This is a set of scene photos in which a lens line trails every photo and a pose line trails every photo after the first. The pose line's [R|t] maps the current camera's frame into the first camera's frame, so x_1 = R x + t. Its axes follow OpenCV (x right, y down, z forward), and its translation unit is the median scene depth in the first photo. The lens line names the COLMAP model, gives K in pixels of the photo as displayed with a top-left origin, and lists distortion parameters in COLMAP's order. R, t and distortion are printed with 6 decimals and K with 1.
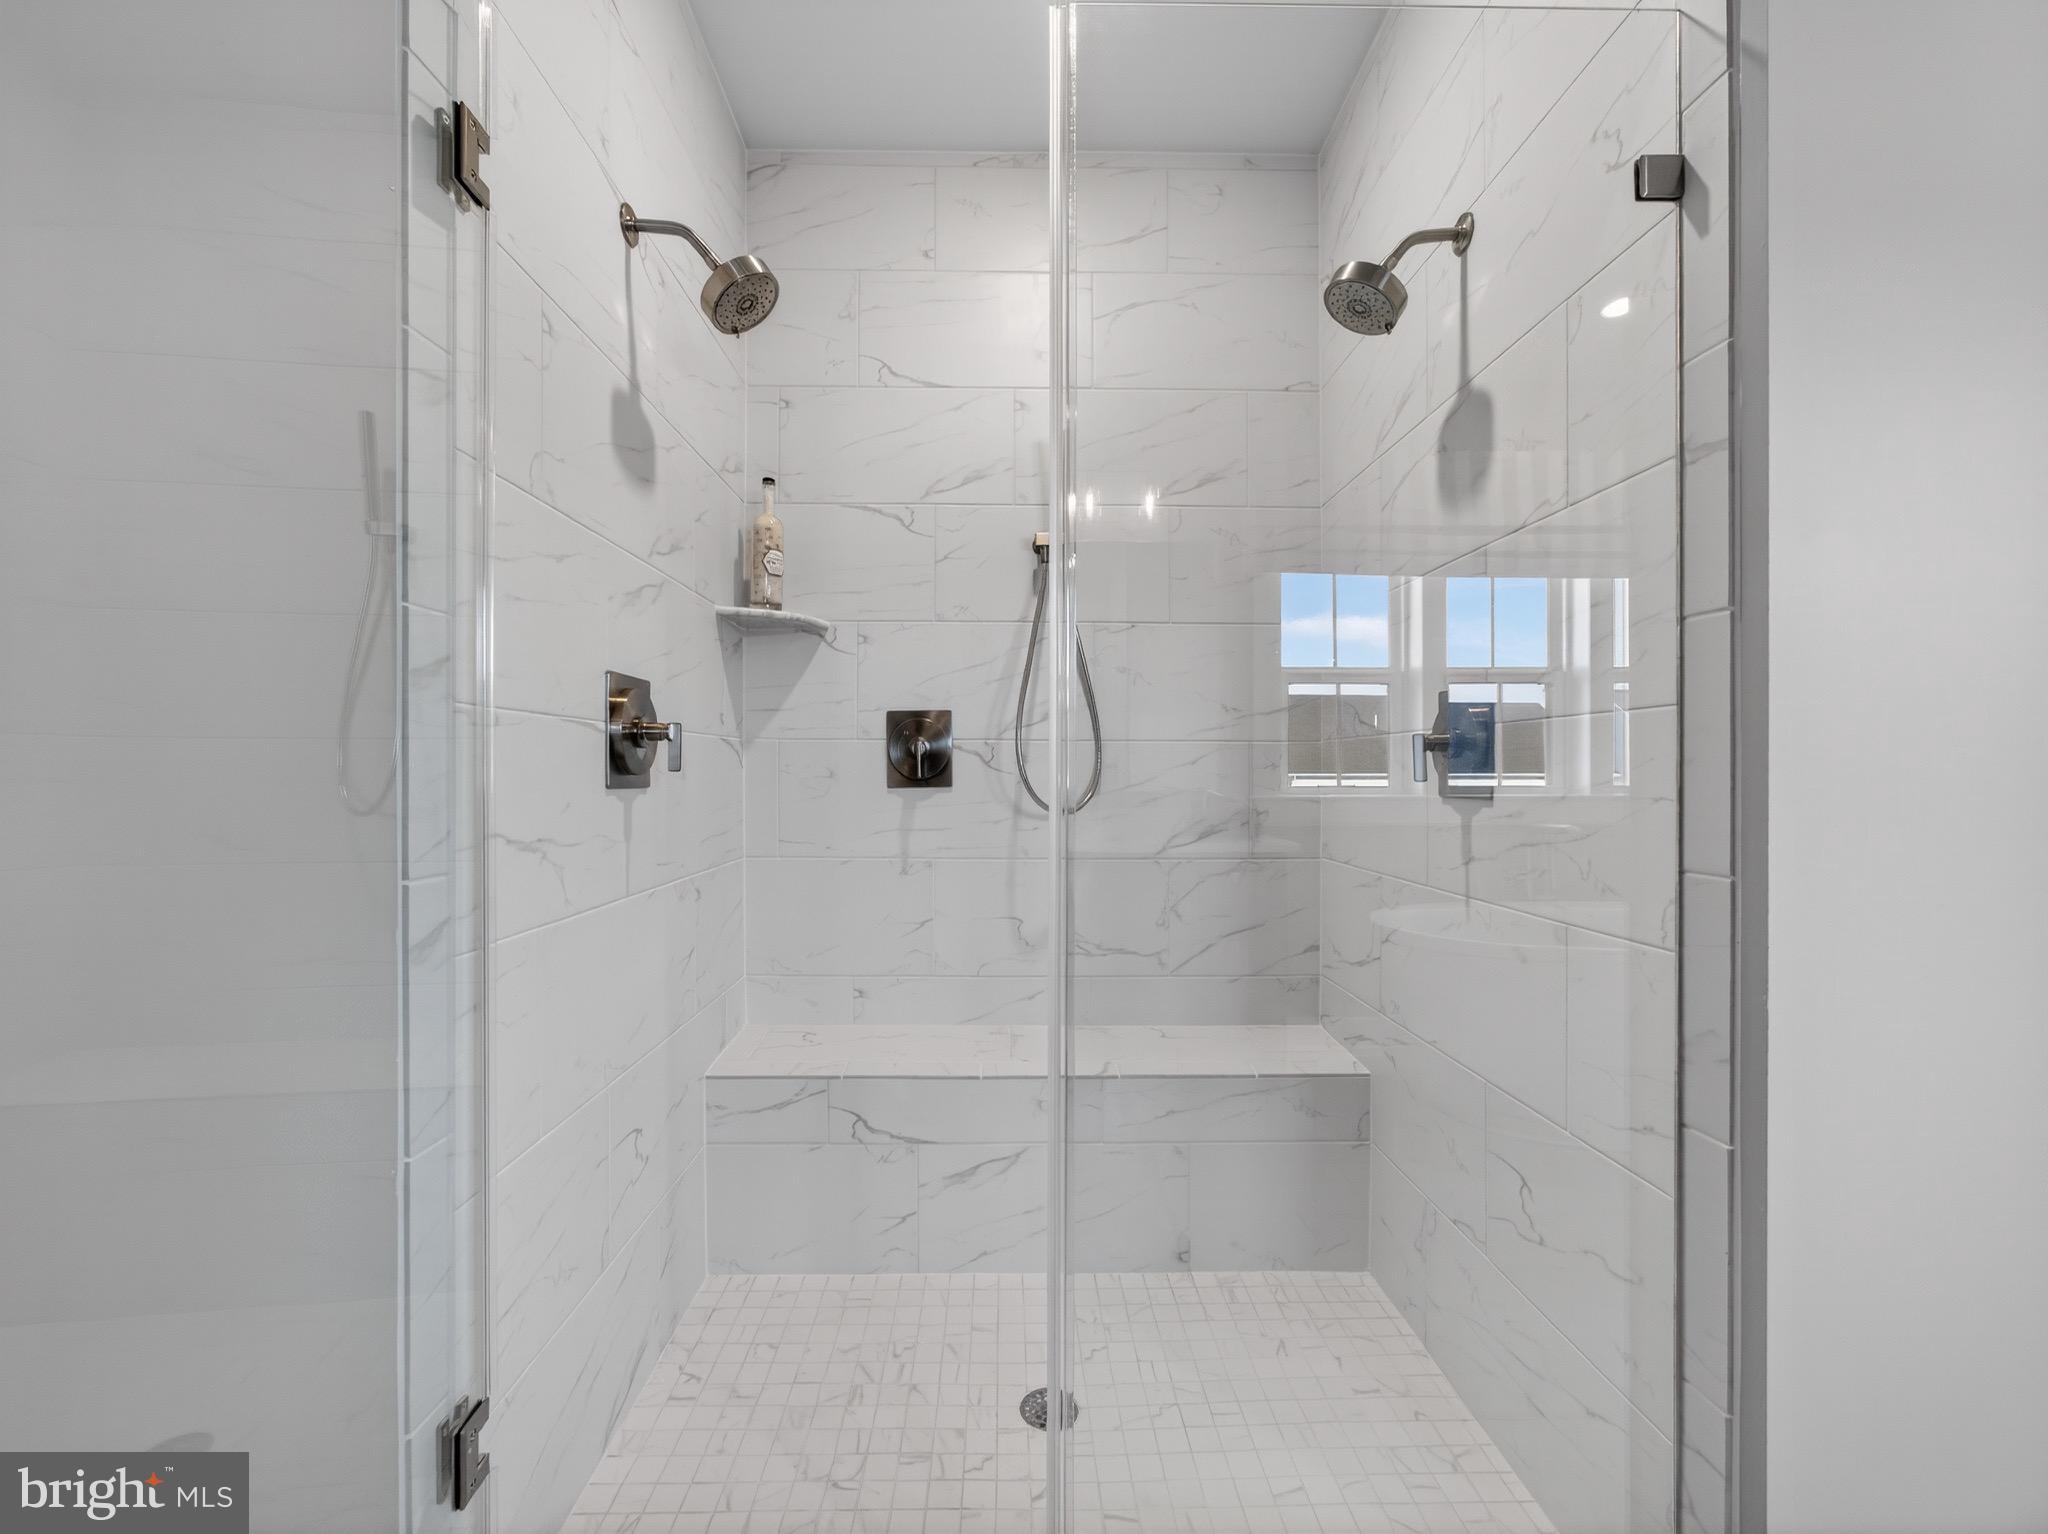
lens RADIAL K [[855.5, 0, 1024.0], [0, 855.5, 767.0], [0, 0, 1]] dist [-0.007607, 0.000076]
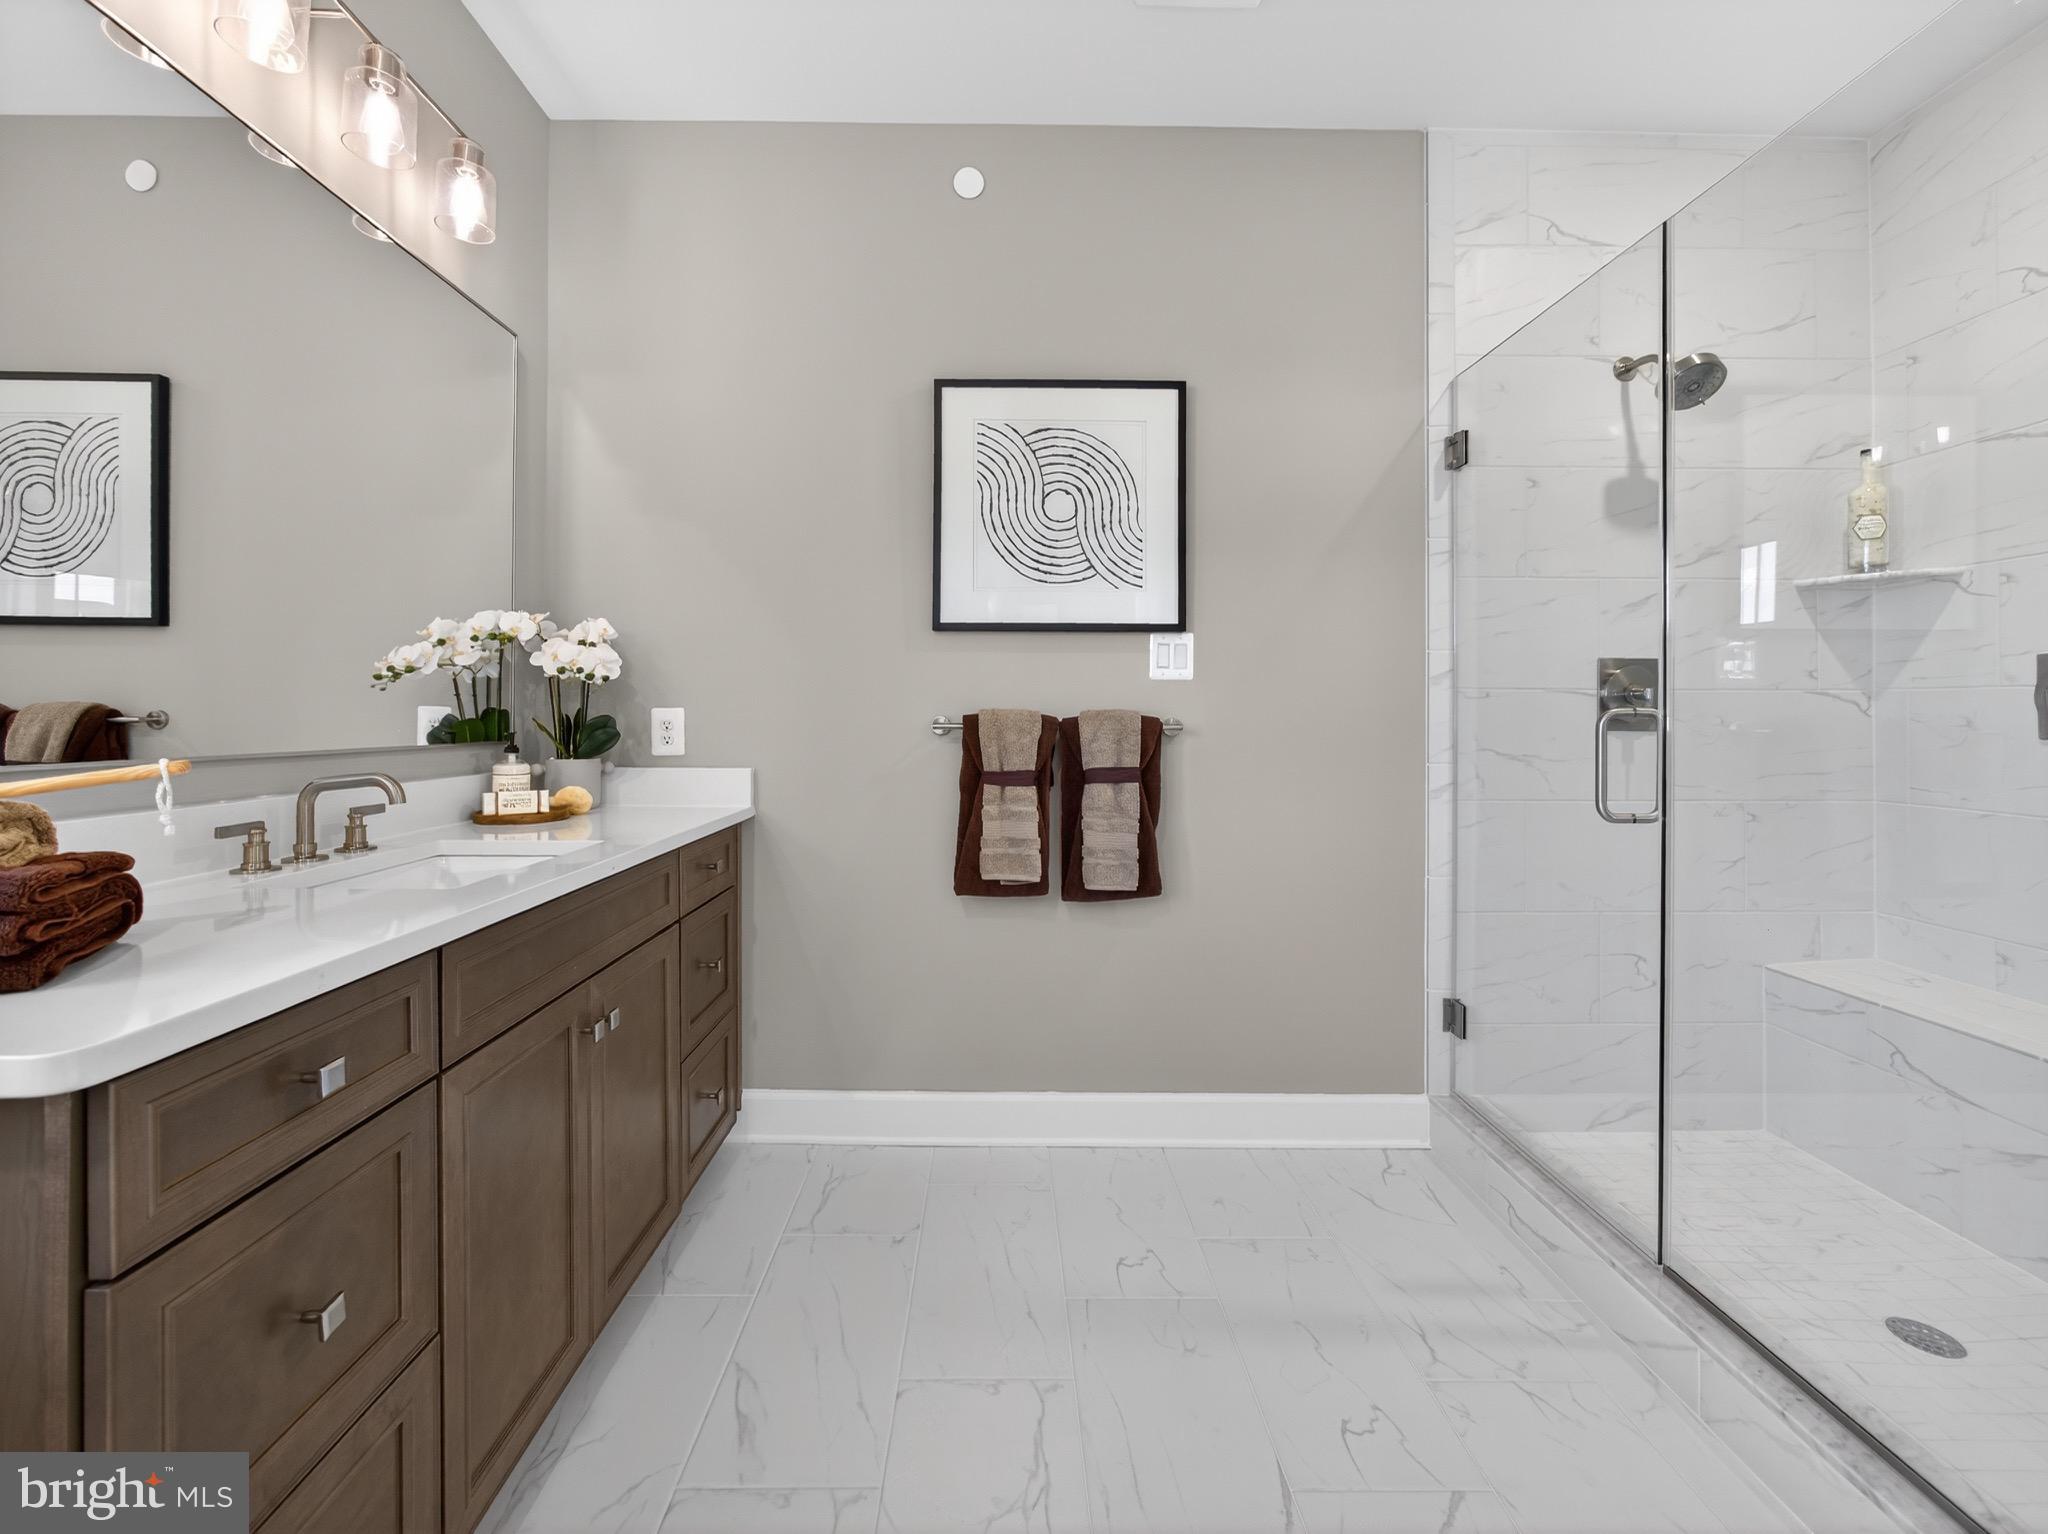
lens RADIAL K [[836.4, 0, 1016.3], [0, 836.4, 735.2], [0, 0, 1]] dist [-0.006150, 0.000301]
pose [[-0.010892, 0.017487, -0.999788, 0.779175], [0.001435, 0.999846, 0.017472, 0.003787], [0.999940, -0.001245, -0.010916, -0.067318]]
